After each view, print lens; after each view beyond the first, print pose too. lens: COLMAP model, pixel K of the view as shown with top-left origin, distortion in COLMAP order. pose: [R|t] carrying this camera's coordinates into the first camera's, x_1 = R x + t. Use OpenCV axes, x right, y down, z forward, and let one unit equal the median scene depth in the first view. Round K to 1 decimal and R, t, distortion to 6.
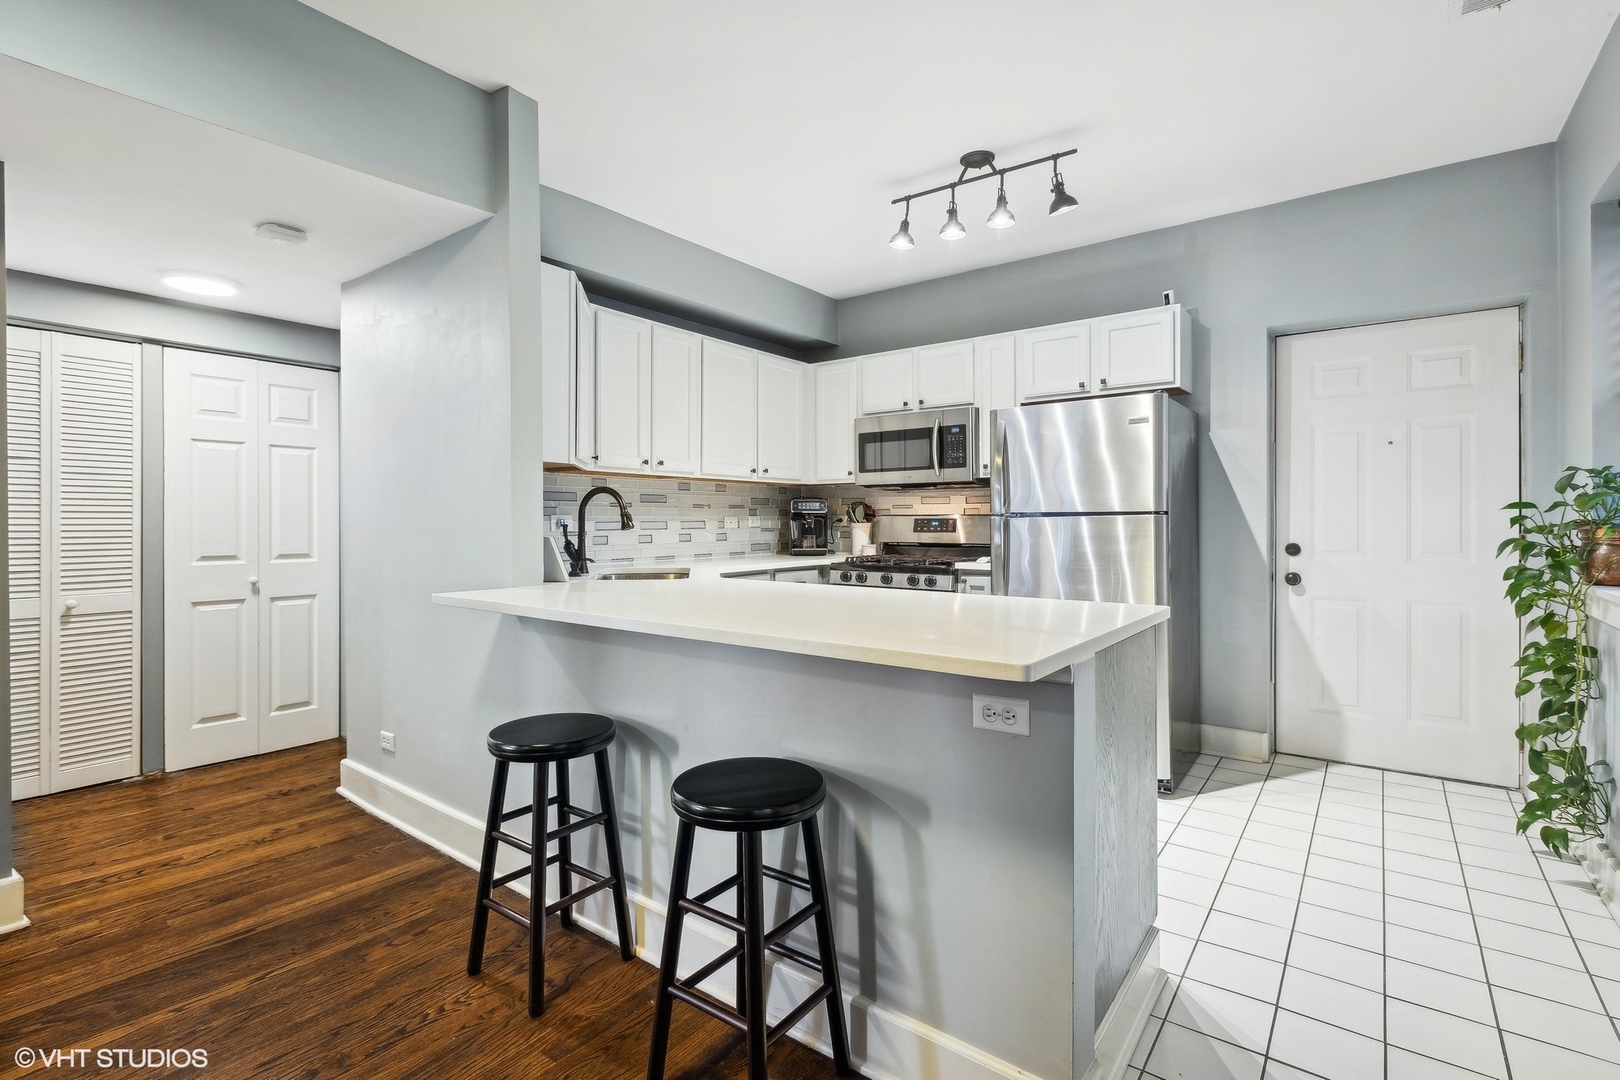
lens RADIAL K [[745.5, 0, 808.4], [0, 745.5, 522.9], [0, 0, 1]] dist [-0.001144, 0.000013]
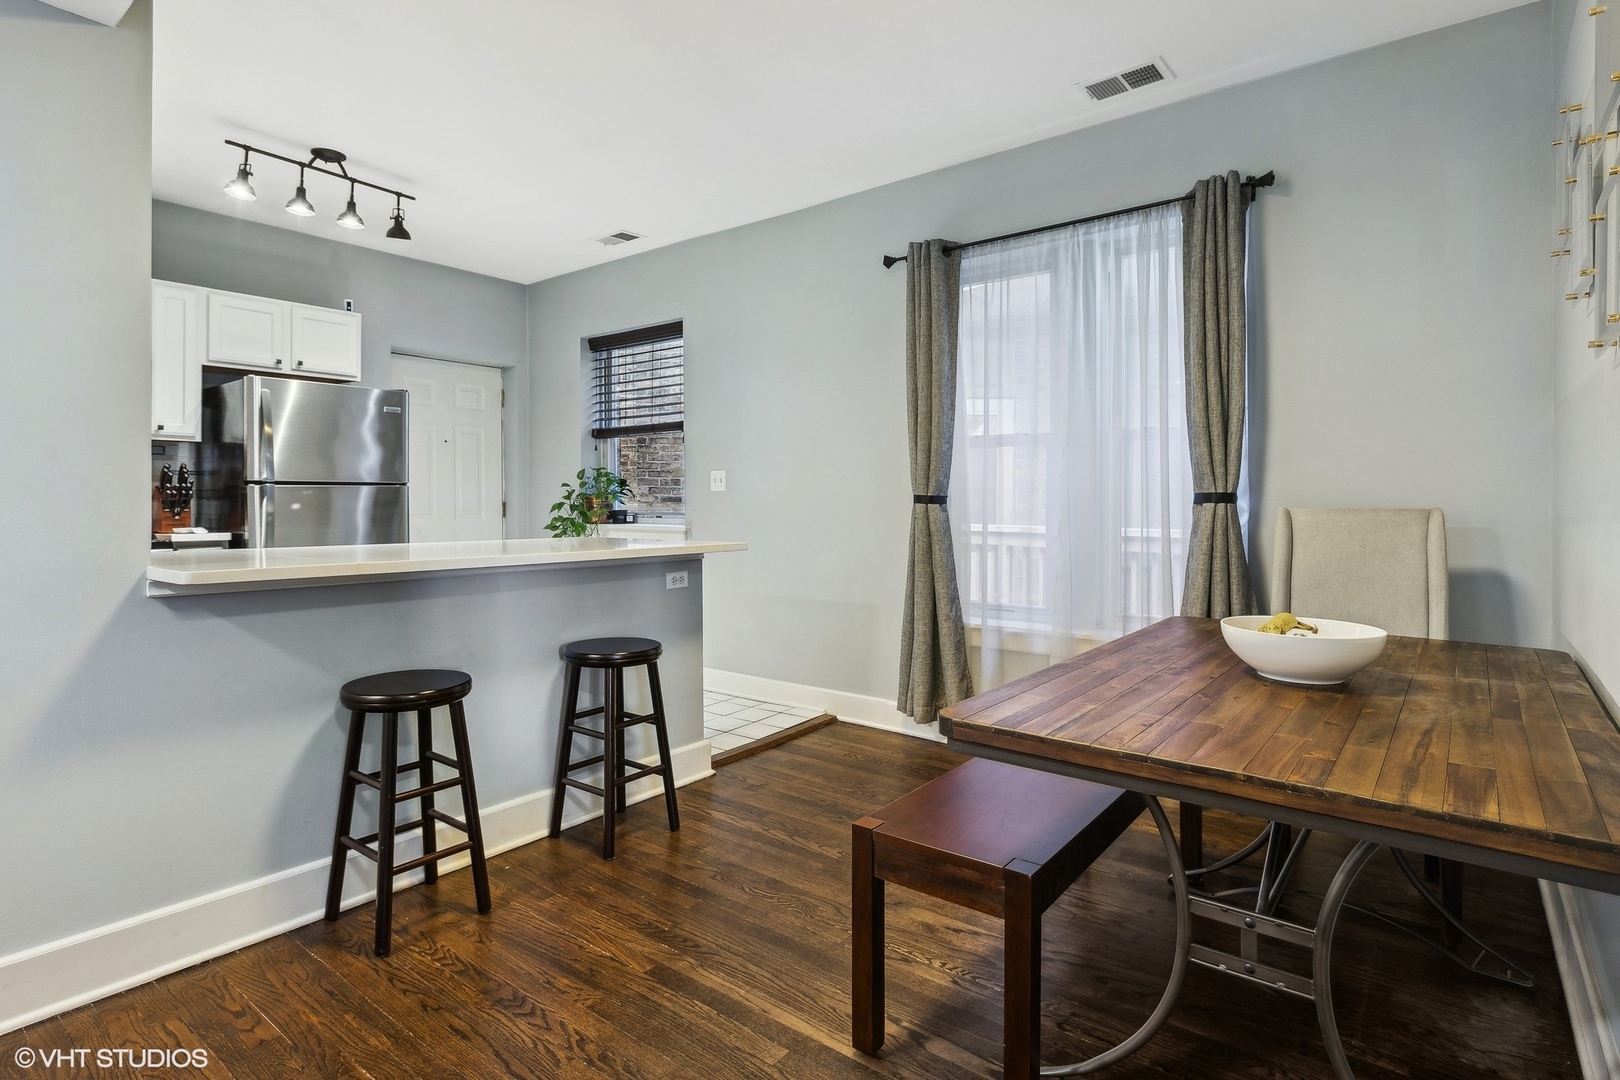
lens RADIAL K [[823.9, 0, 779.5], [0, 823.9, 507.8], [0, 0, 1]] dist [-0.004949, -0.001756]
pose [[0.038849, -0.005068, 0.999232, -0.937766], [0.001869, 0.999986, 0.004999, 0.021523], [-0.999243, 0.001673, 0.038858, 0.293853]]
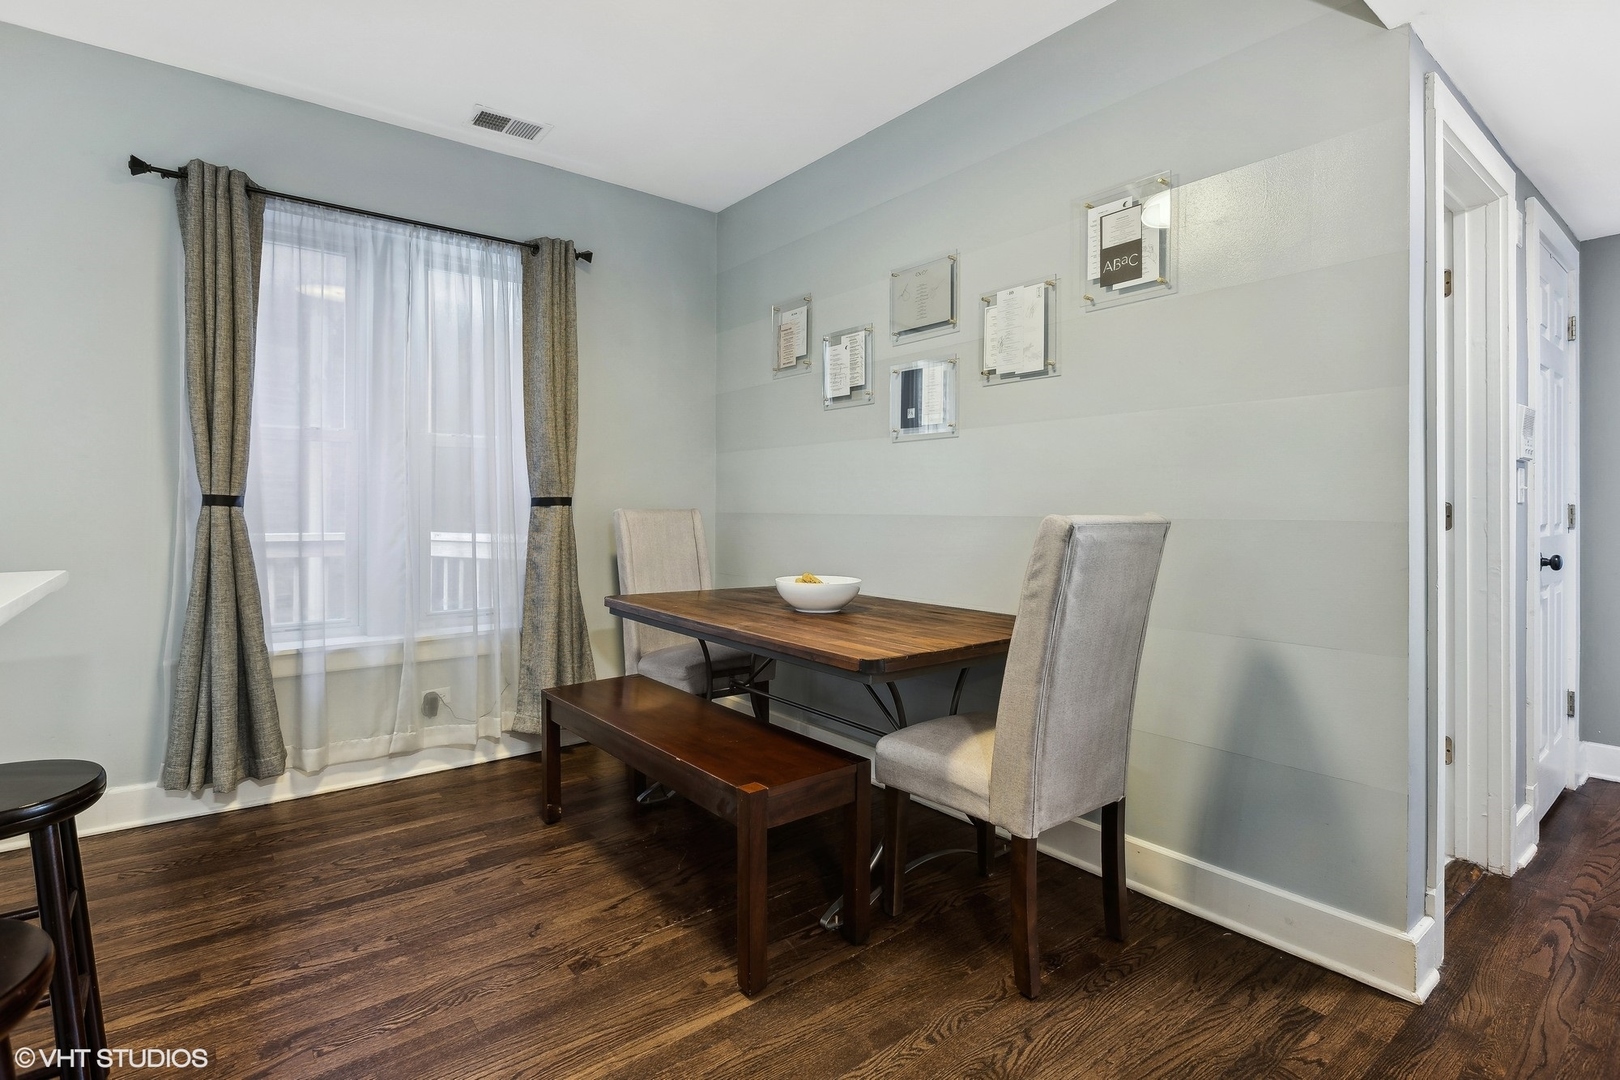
lens RADIAL K [[774.8, 0, 804.4], [0, 774.8, 502.9], [0, 0, 1]] dist [-0.015401, -0.000338]
pose [[-0.967121, 0.003289, 0.254295, -0.587390], [0.002805, 0.999993, -0.002265, 0.022052], [-0.254301, -0.001477, -0.967124, 0.789495]]
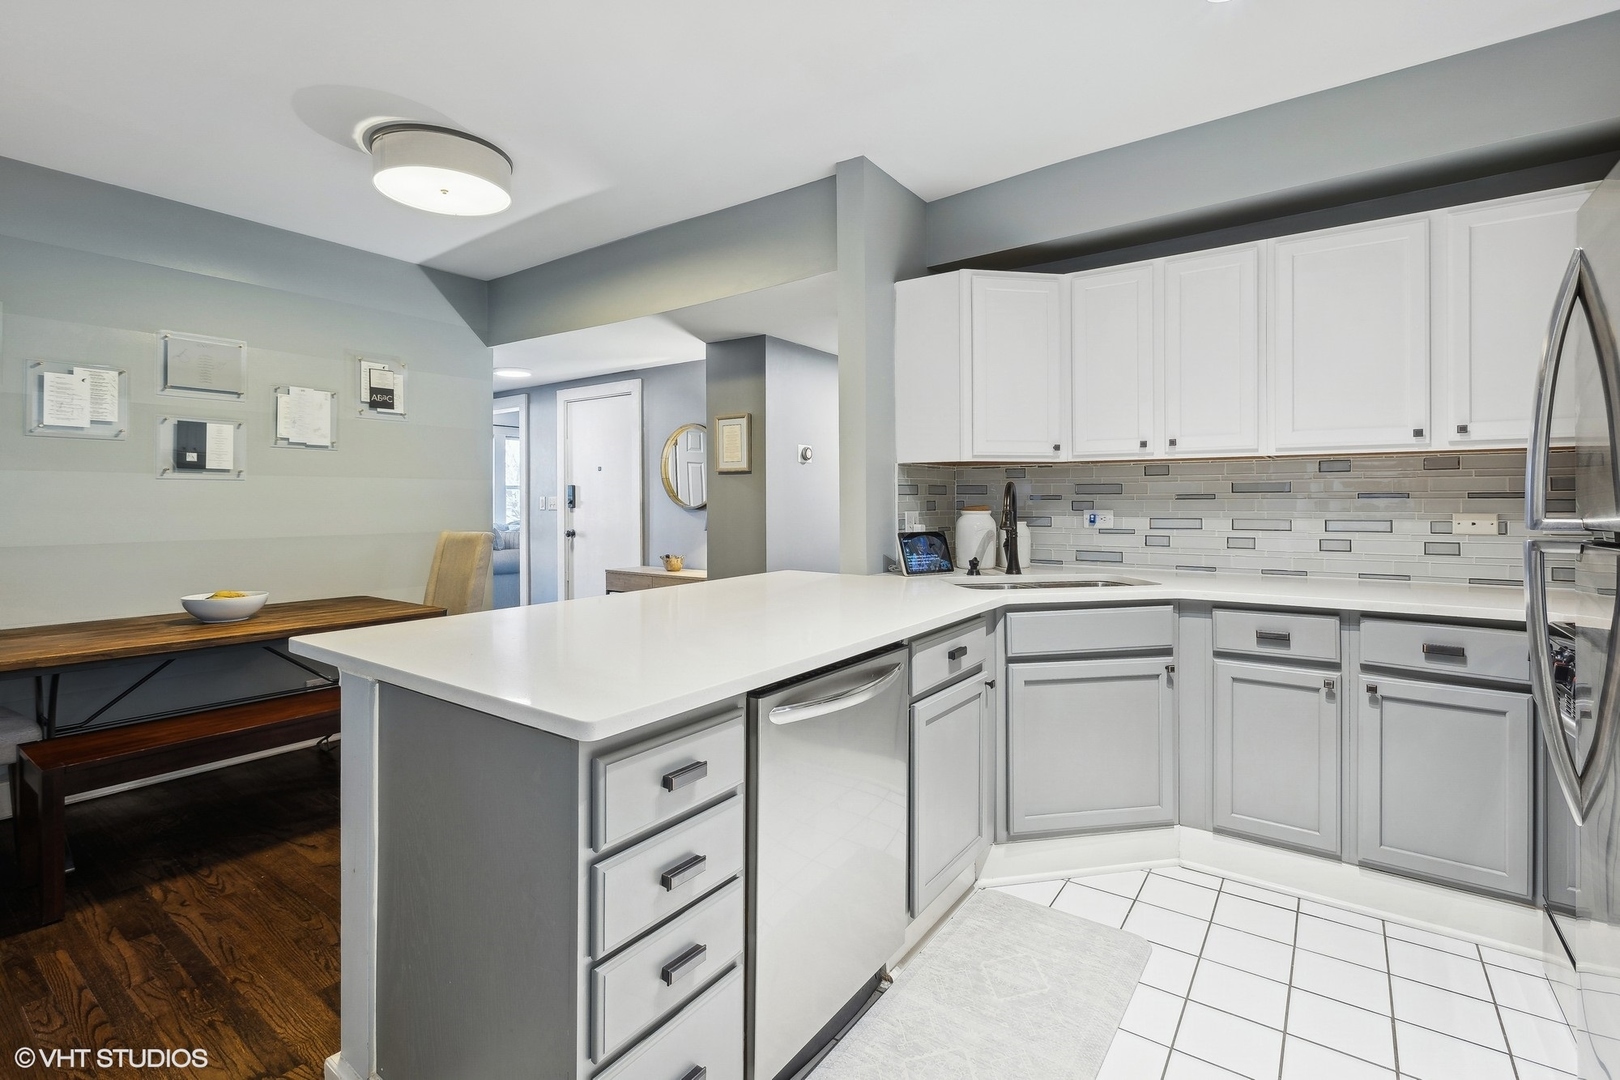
lens RADIAL K [[745.5, 0, 796.7], [0, 745.5, 503.2], [0, 0, 1]] dist [-0.001144, 0.000013]
pose [[0.020945, 0.008019, -0.999748, 0.643727], [-0.001265, 0.999967, 0.007994, -0.029449], [0.999780, 0.001097, 0.020954, 0.719641]]
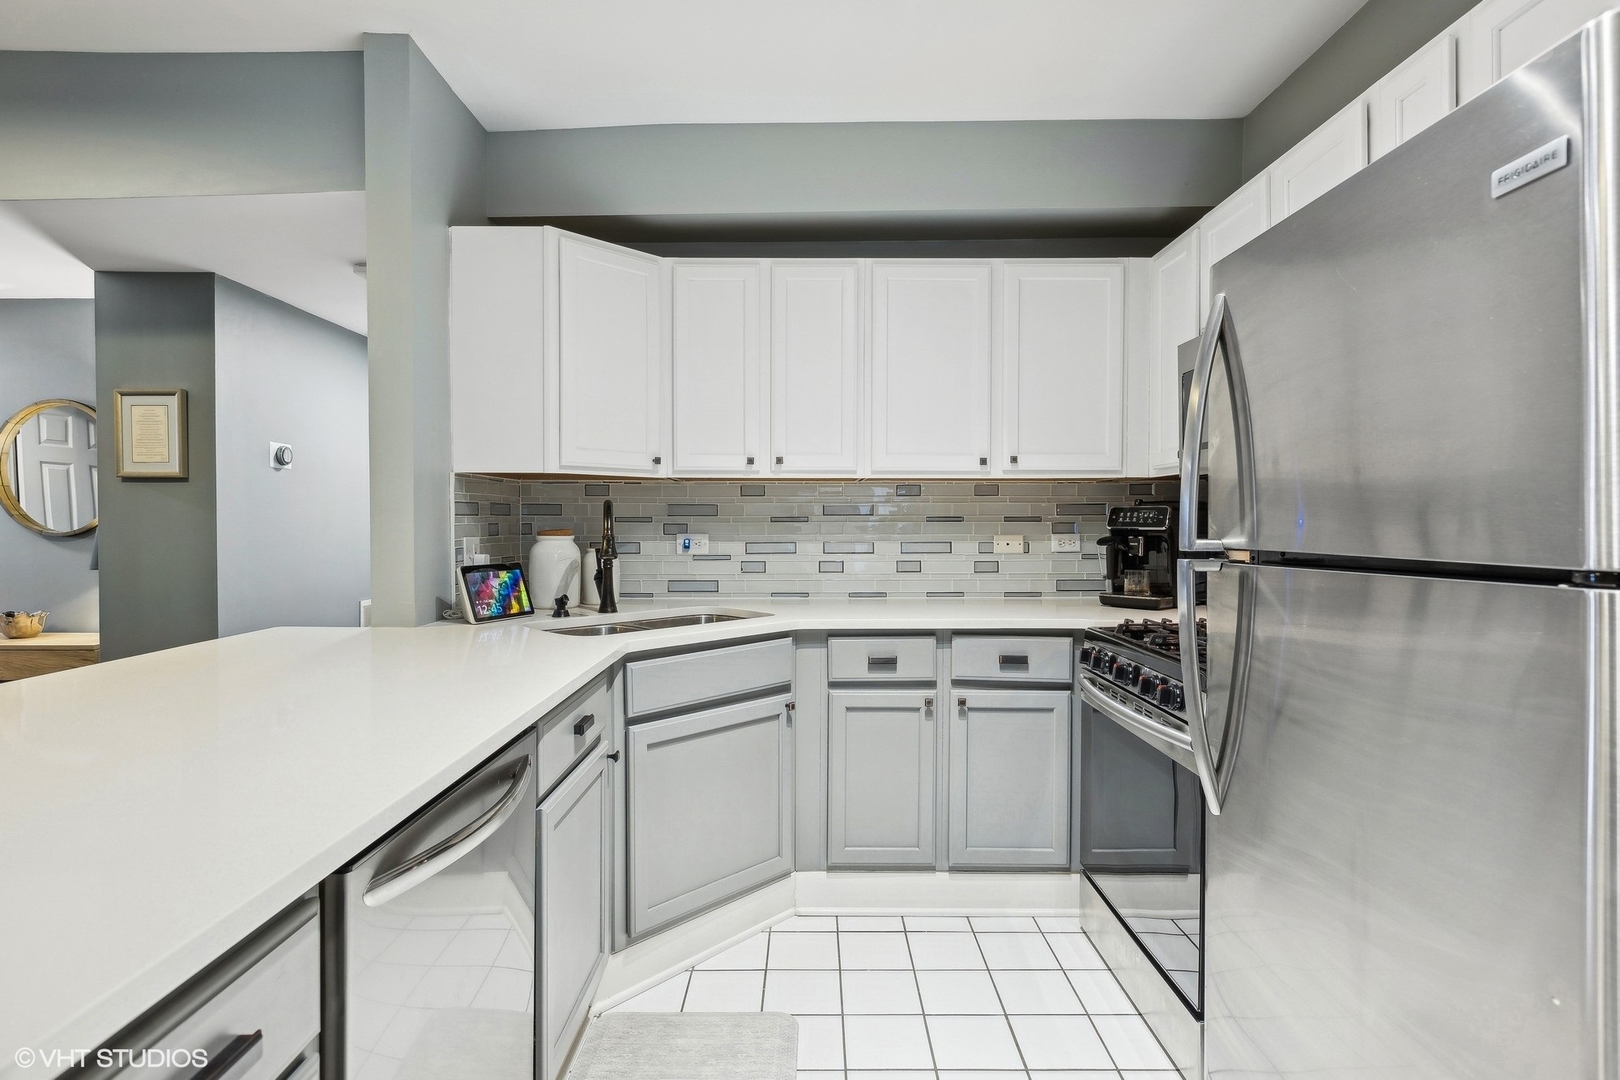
lens RADIAL K [[823.9, 0, 812.7], [0, 823.9, 535.6], [0, 0, 1]] dist [-0.004949, -0.001756]
pose [[0.603423, 0.016588, -0.797249, 0.514544], [-0.004630, 0.999840, 0.017298, -0.028382], [0.797408, -0.006747, 0.603403, 0.666558]]
